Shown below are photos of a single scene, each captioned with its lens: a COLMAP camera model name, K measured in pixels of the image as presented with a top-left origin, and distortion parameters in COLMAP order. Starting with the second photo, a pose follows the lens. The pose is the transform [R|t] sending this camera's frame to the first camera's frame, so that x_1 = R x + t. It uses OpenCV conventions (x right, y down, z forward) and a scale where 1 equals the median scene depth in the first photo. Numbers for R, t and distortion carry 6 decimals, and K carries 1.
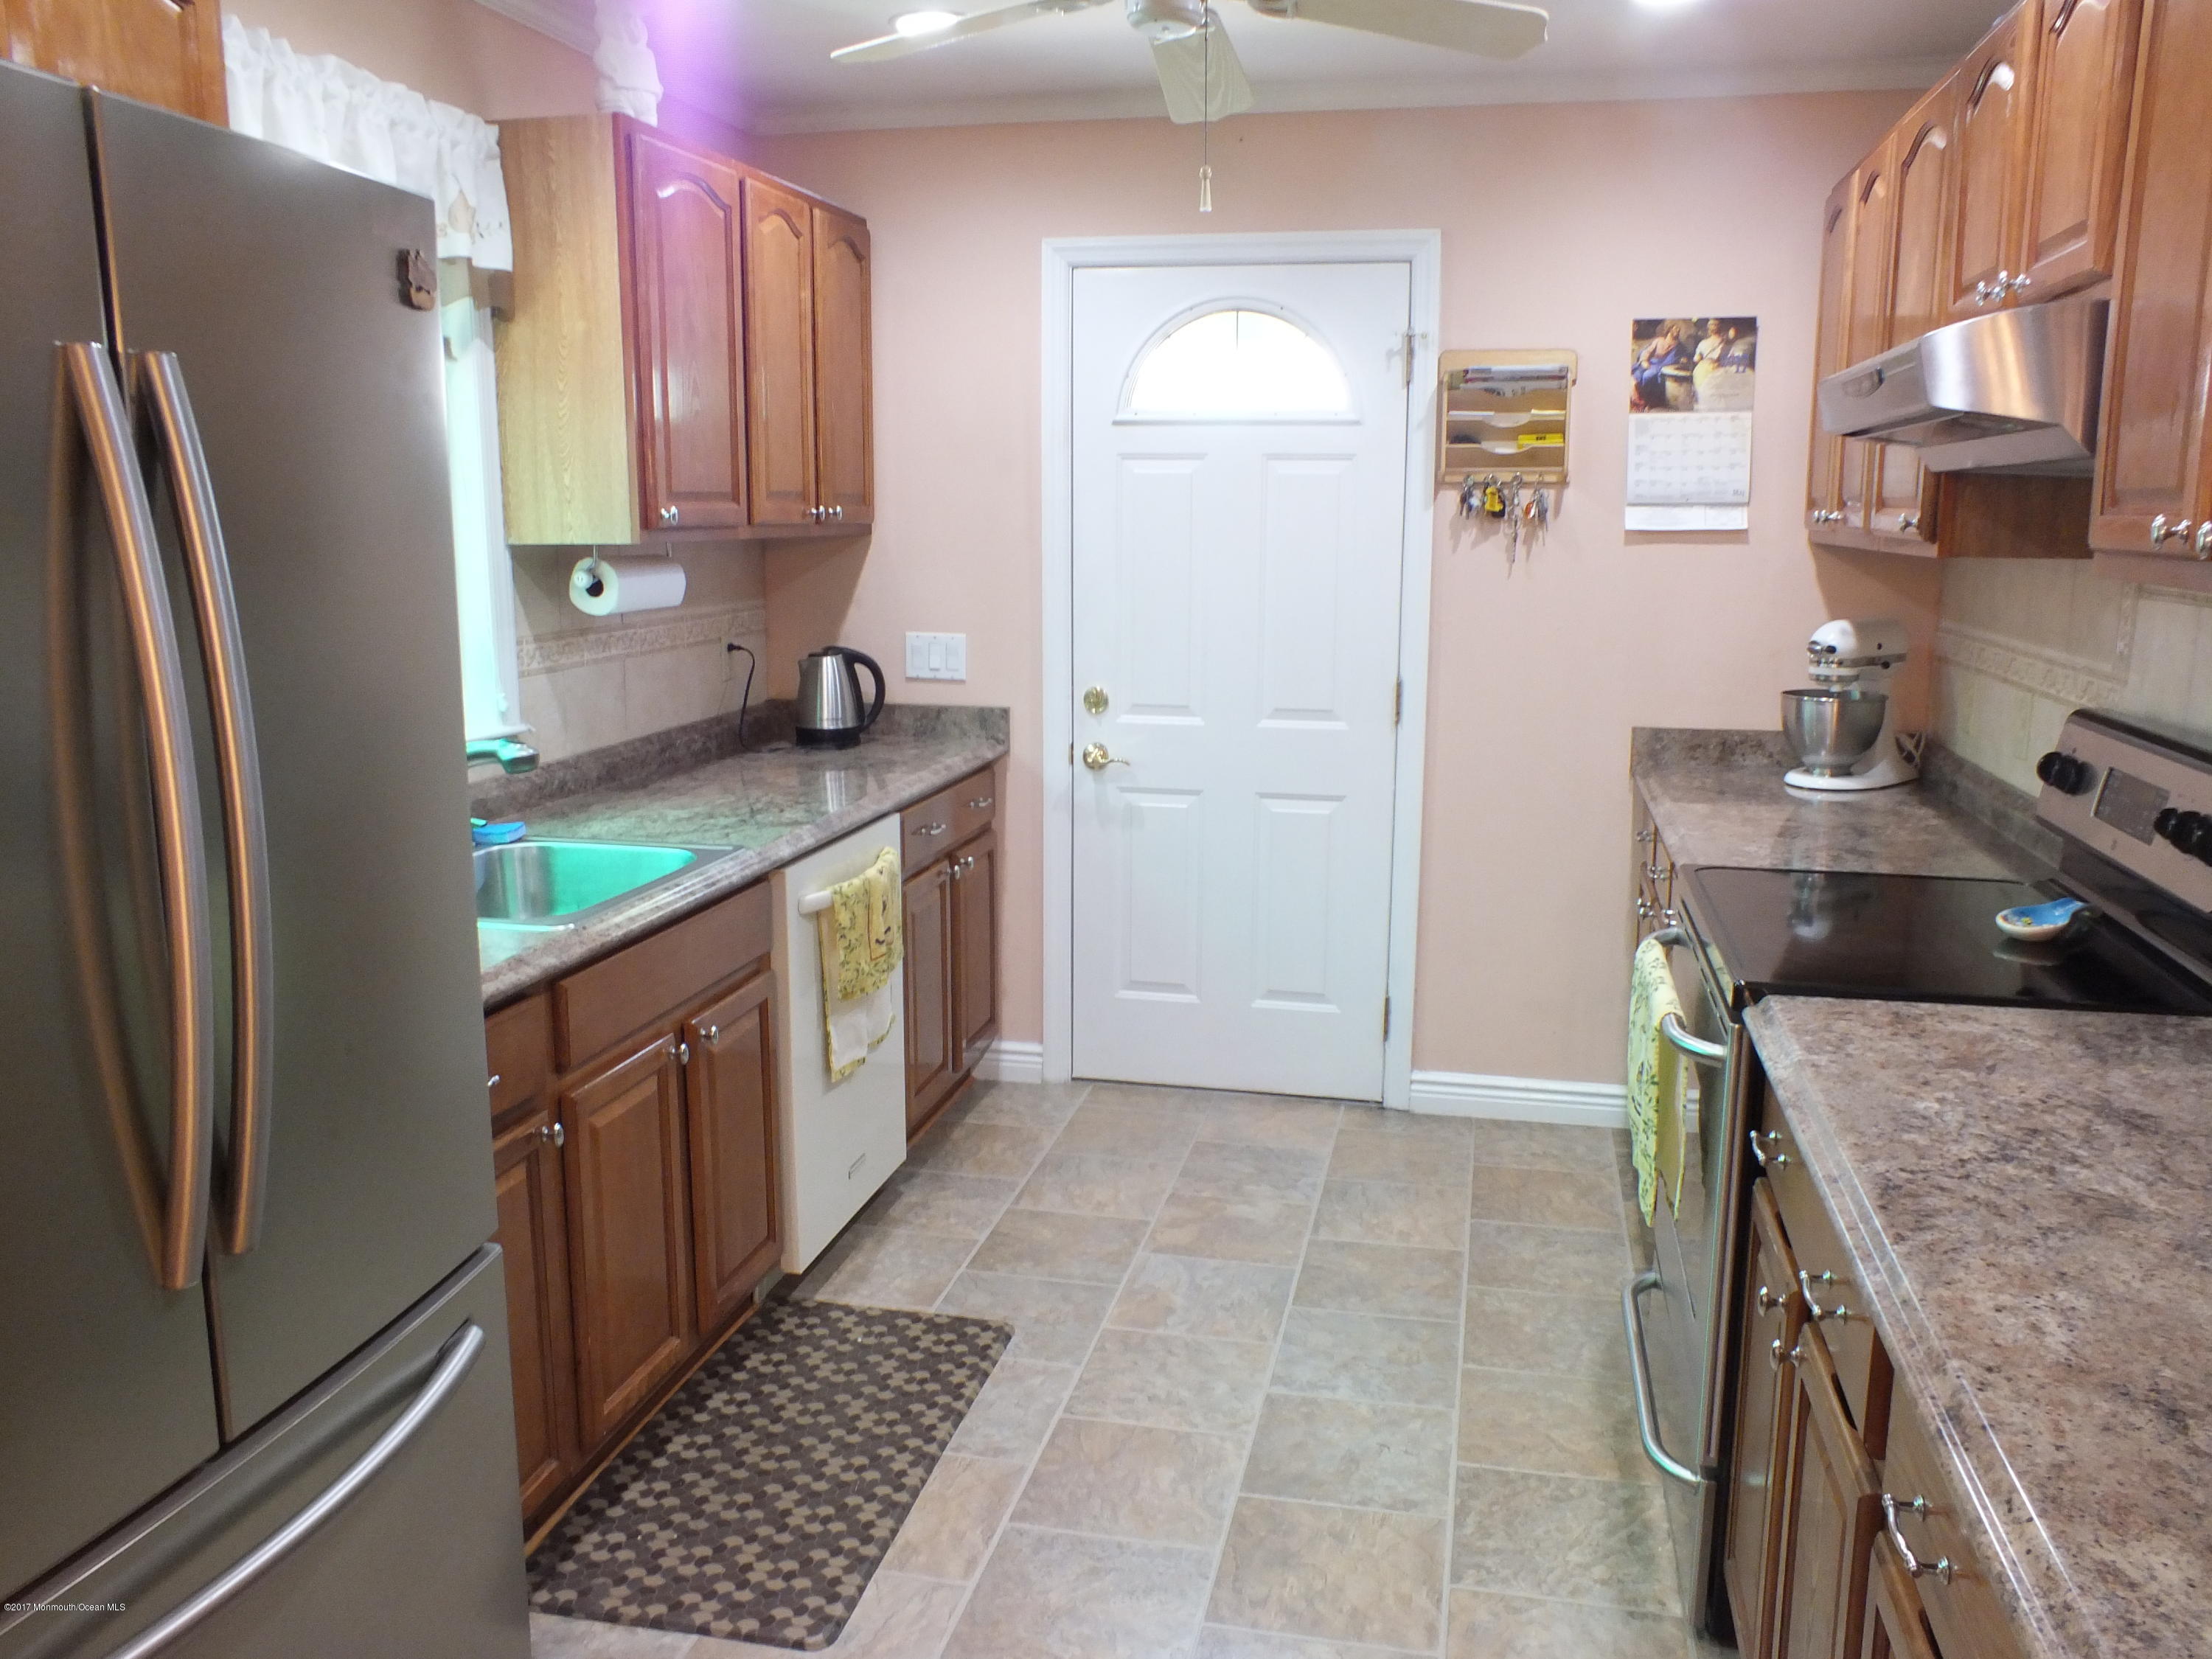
lens RADIAL K [[1762.4, 0, 1084.7], [0, 1762.4, 828.3], [0, 0, 1]] dist [-0.077173, 0.050733]
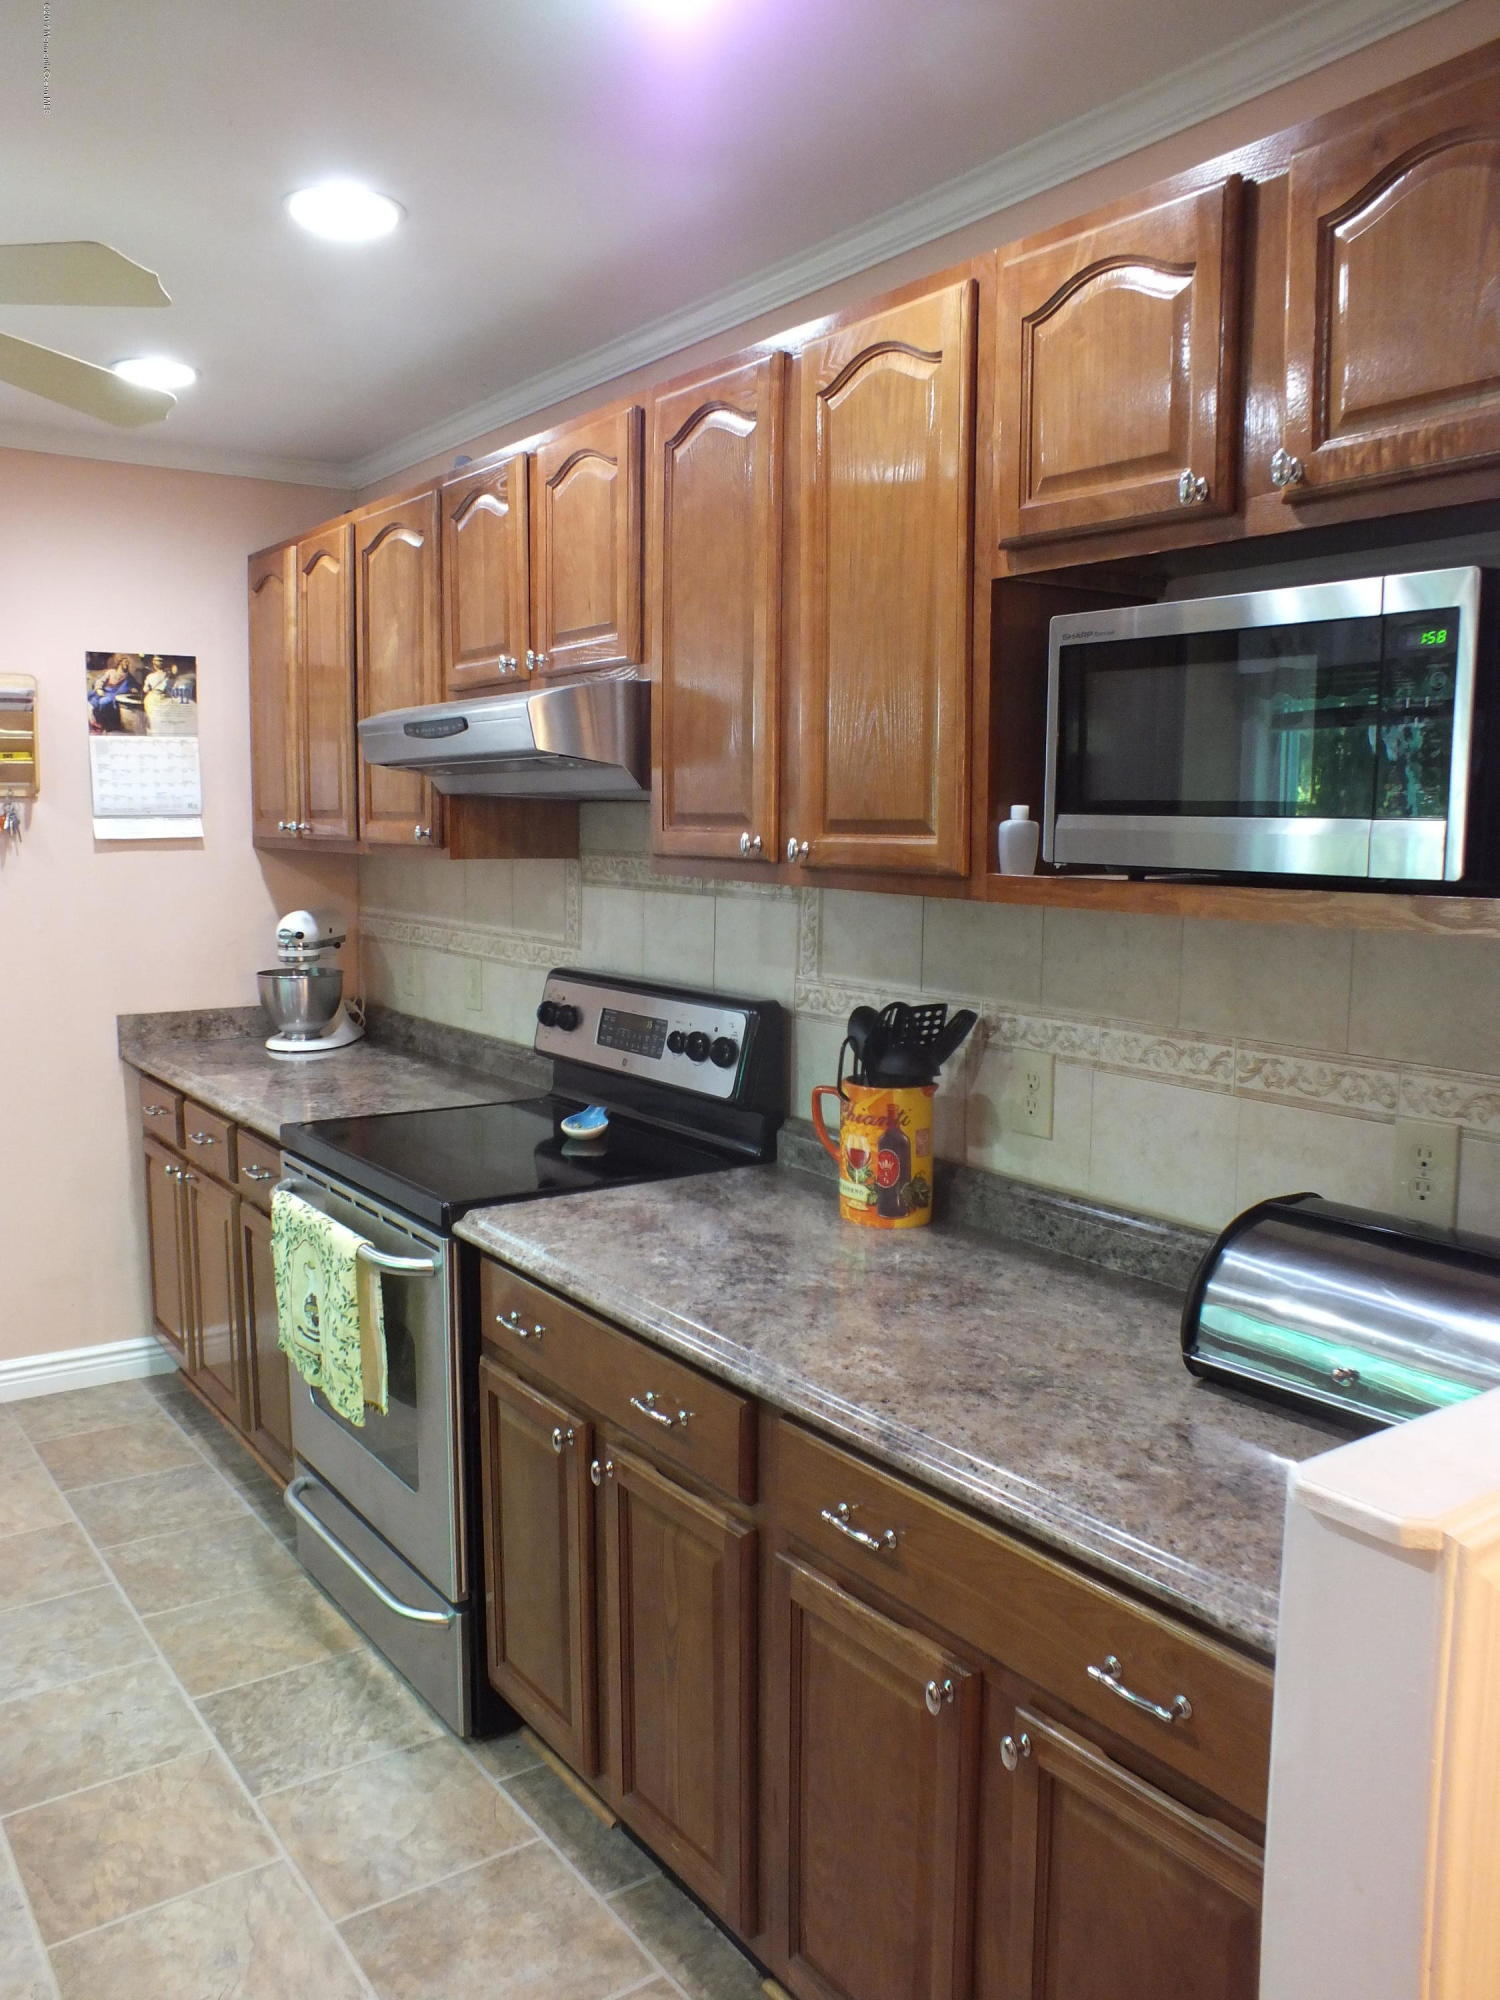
lens RADIAL K [[1593.5, 0, 731.3], [0, 1593.5, 1007.6], [0, 0, 1]] dist [-0.077173, 0.050733]
pose [[0.653639, -0.084760, 0.752045, -0.204778], [0.126454, 0.991971, 0.001894, -0.016931], [-0.746167, 0.093861, 0.659109, 0.053586]]
